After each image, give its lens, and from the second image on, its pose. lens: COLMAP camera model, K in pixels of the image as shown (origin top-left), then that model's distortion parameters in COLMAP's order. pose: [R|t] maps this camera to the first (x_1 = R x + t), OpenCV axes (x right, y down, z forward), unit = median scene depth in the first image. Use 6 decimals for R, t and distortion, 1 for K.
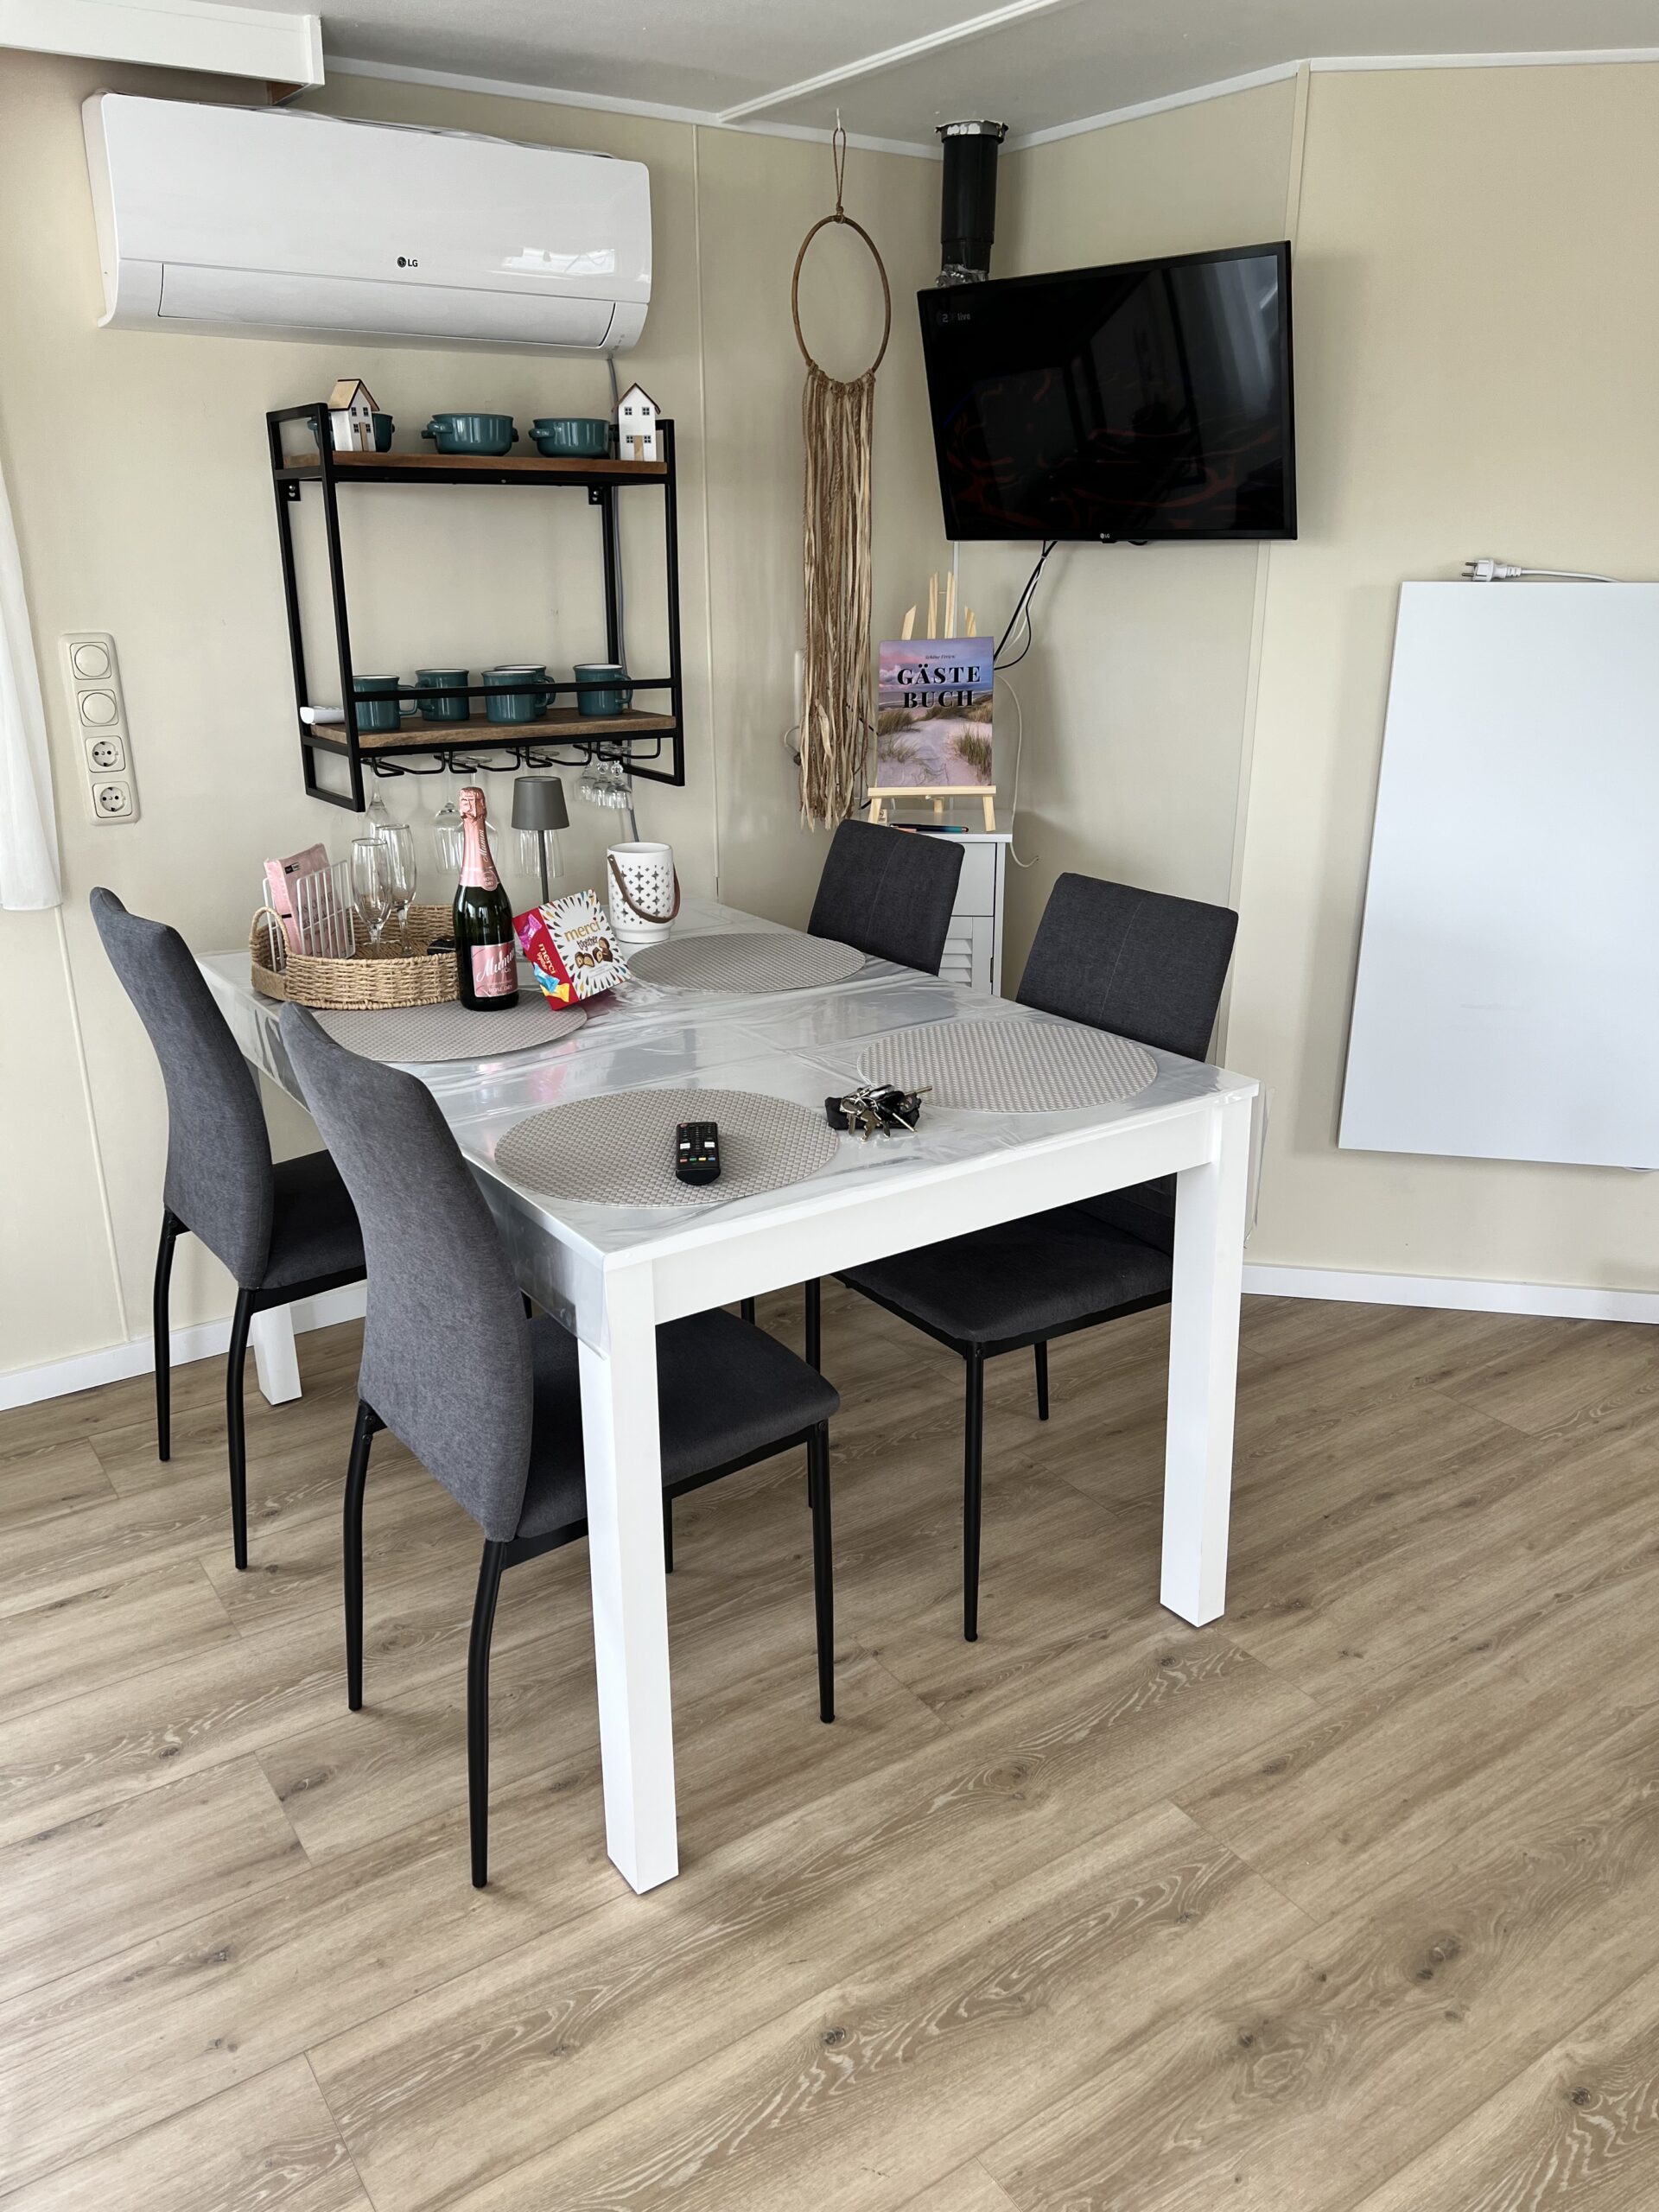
lens RADIAL K [[1681.6, 0, 850.8], [0, 1681.6, 1111.7], [0, 0, 1]] dist [0.065474, -0.061892]
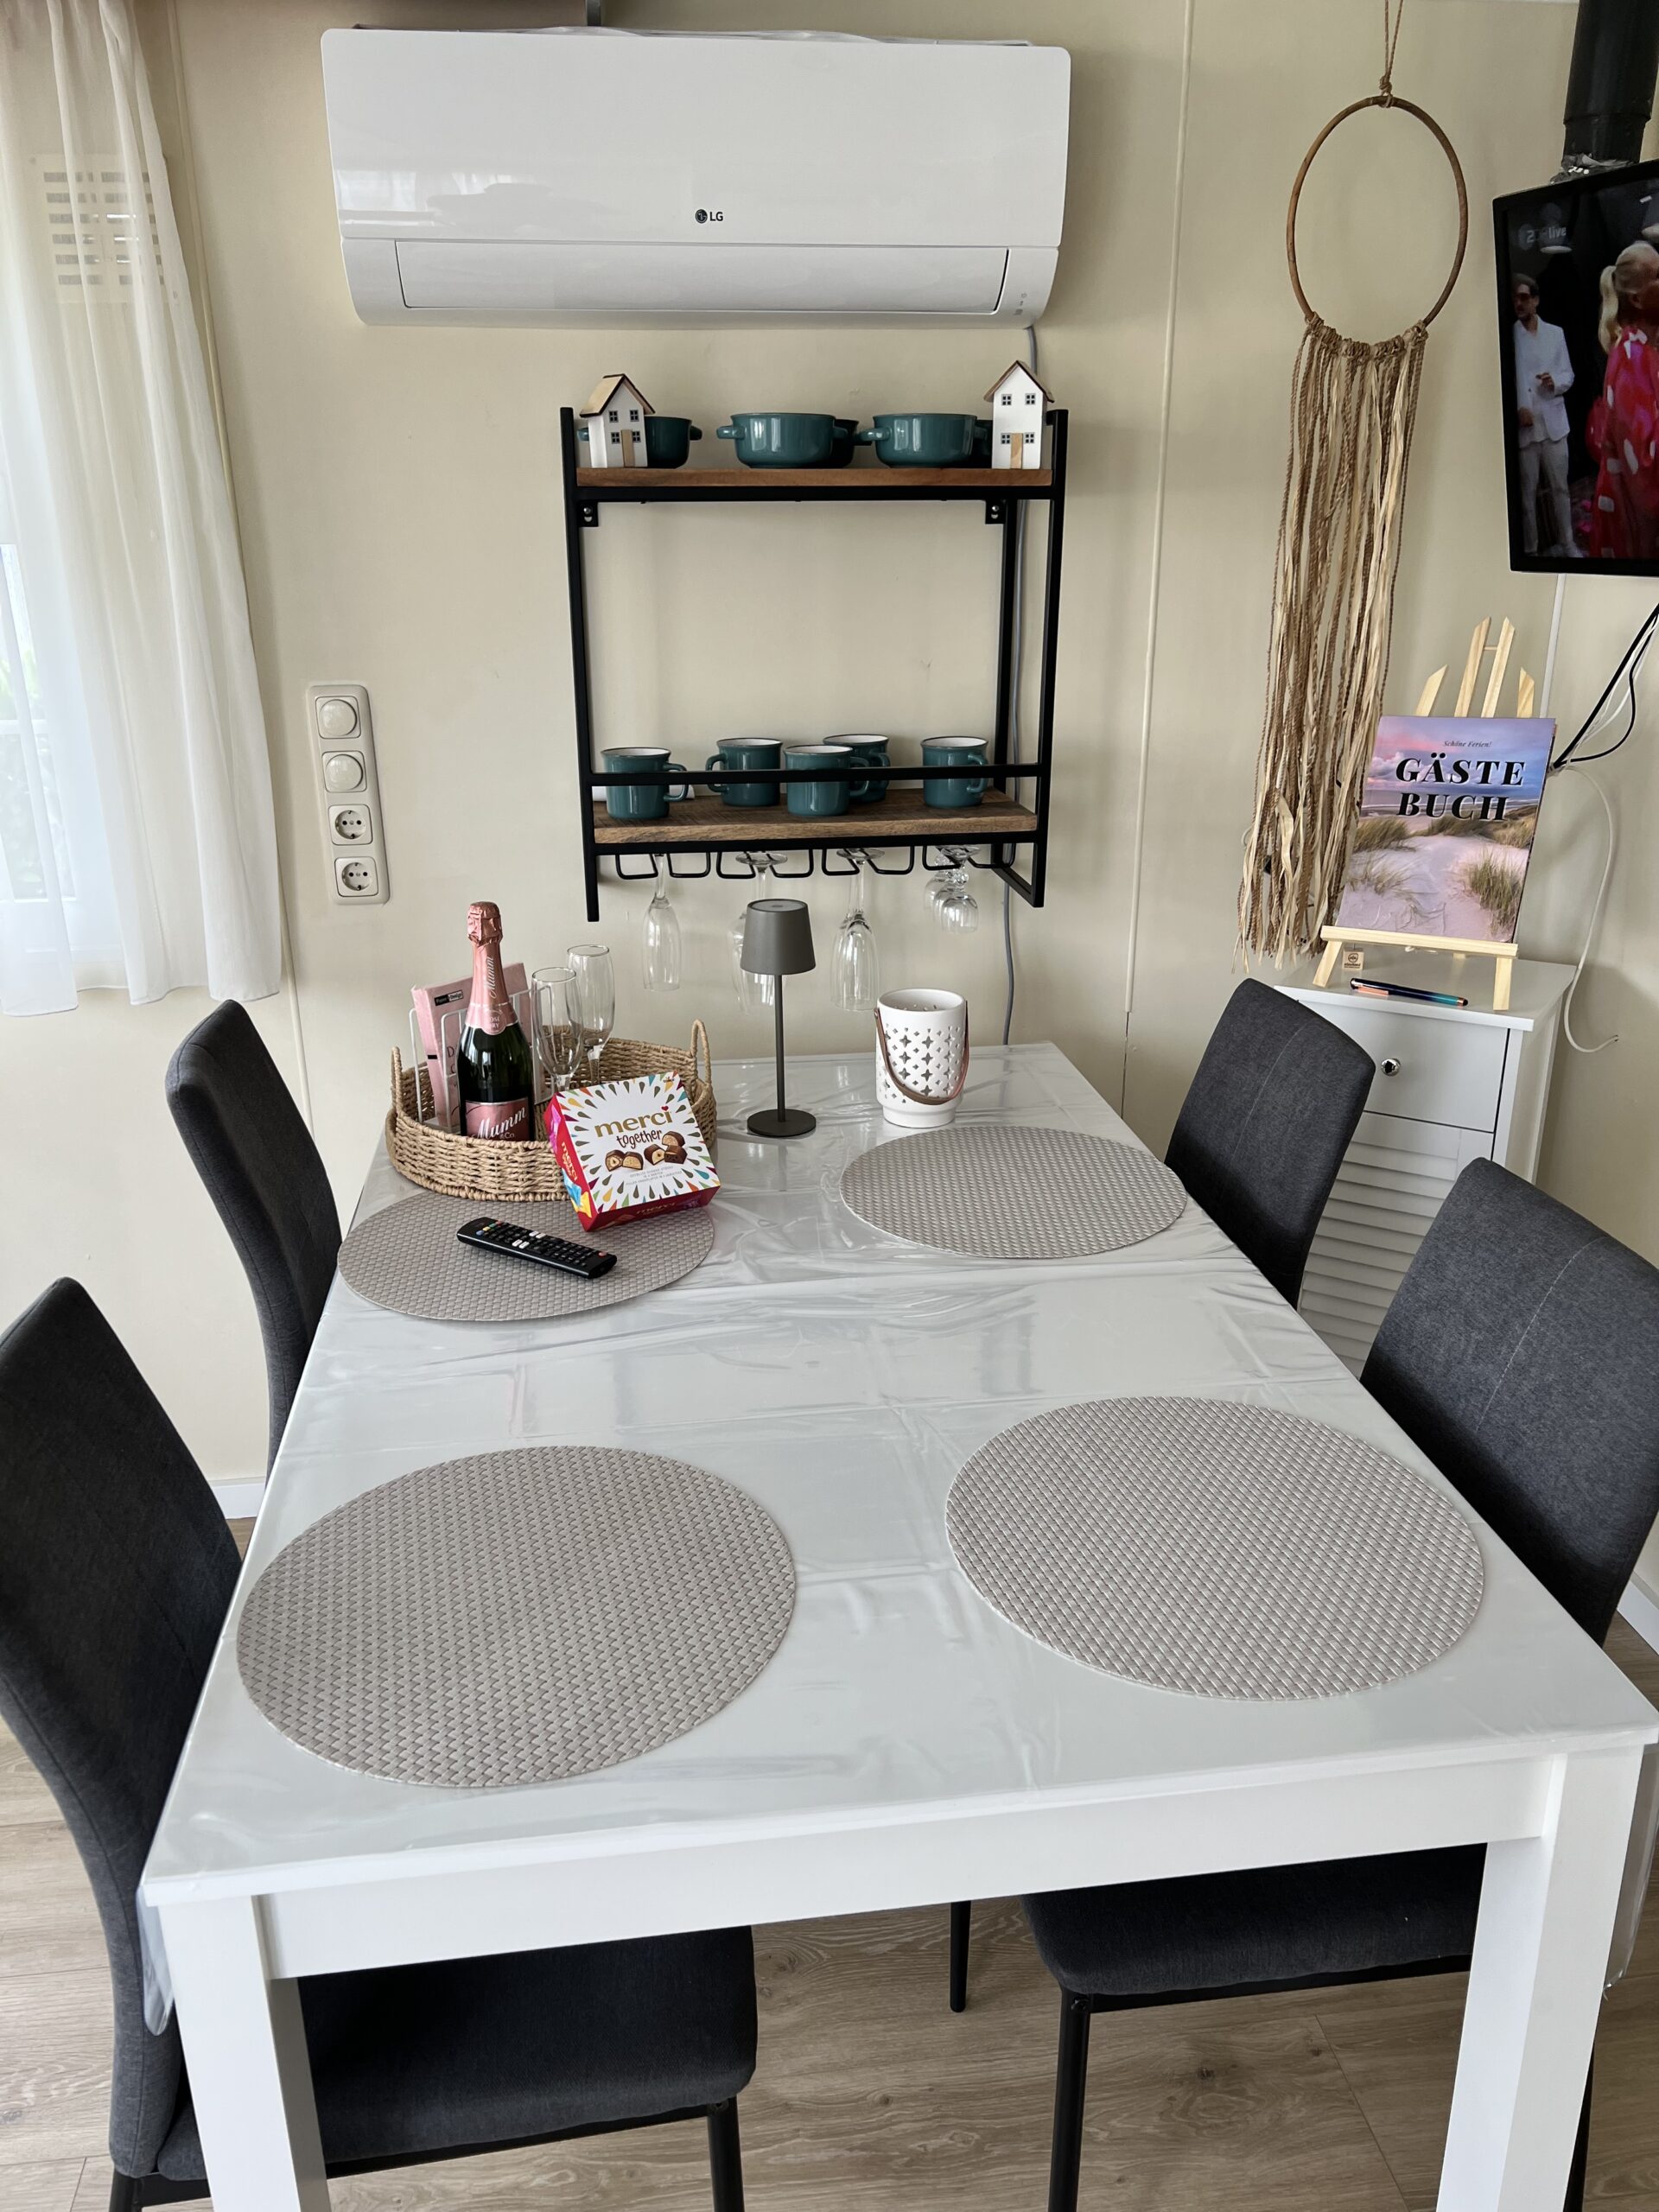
lens RADIAL K [[1681.6, 0, 822.3], [0, 1681.6, 1107.2], [0, 0, 1]] dist [0.065474, -0.061892]
pose [[0.889919, 0.150676, -0.430512, 0.149811], [-0.145101, 0.988348, 0.045975, -0.130235], [0.432423, 0.021554, 0.901413, 0.305308]]
